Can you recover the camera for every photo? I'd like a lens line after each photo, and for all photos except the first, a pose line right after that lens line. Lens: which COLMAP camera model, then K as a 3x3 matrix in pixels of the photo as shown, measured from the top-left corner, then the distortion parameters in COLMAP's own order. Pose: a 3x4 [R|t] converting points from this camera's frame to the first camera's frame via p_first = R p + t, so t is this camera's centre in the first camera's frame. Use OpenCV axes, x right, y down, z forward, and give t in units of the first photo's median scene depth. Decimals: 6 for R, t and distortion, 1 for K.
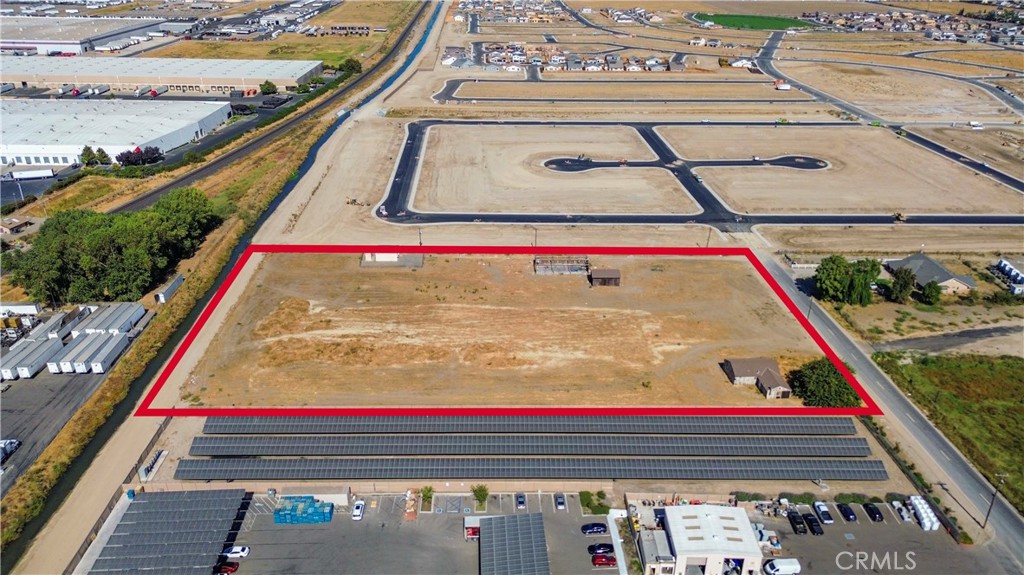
lens RADIAL K [[725.2, 0, 515.2], [0, 725.2, 289.6], [0, 0, 1]] dist [0.071087, -0.073921]
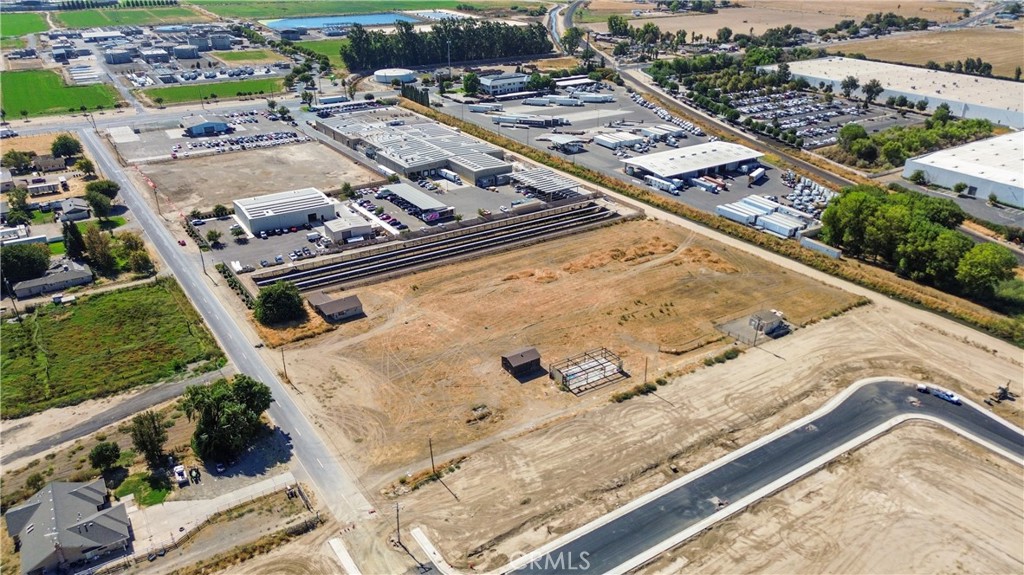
lens RADIAL K [[725.2, 0, 515.2], [0, 725.2, 289.6], [0, 0, 1]] dist [0.071087, -0.073921]
pose [[-0.849451, 0.220208, -0.479522, 0.417620], [-0.240039, 0.648023, 0.722805, -0.546892], [0.469909, 0.729092, -0.497605, 1.106195]]
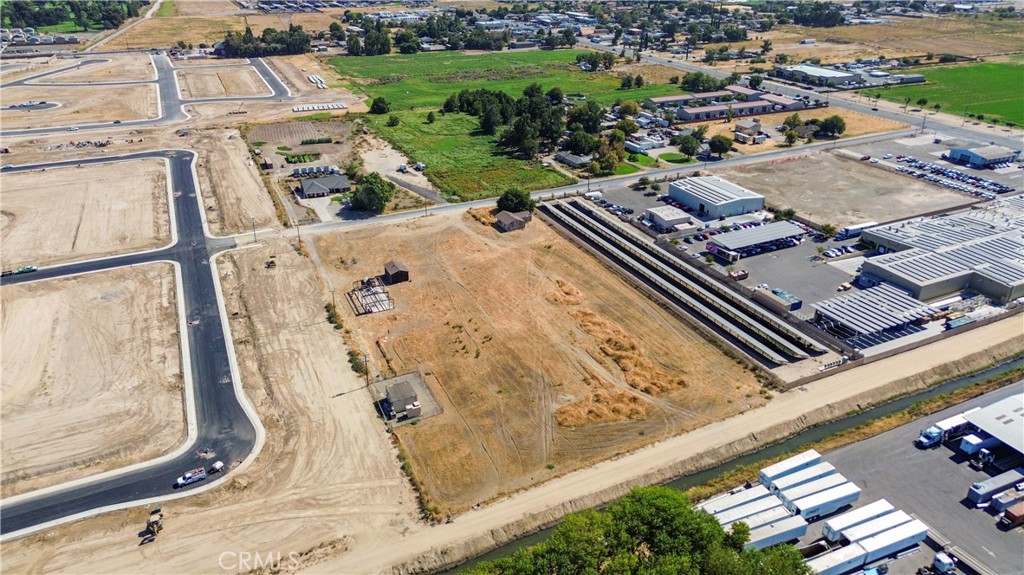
lens RADIAL K [[725.2, 0, 515.2], [0, 725.2, 289.6], [0, 0, 1]] dist [0.071087, -0.073921]
pose [[-0.400173, -0.408009, 0.820603, -0.674205], [0.392452, 0.732871, 0.555771, -0.423894], [-0.828156, 0.544452, -0.133152, 0.828456]]
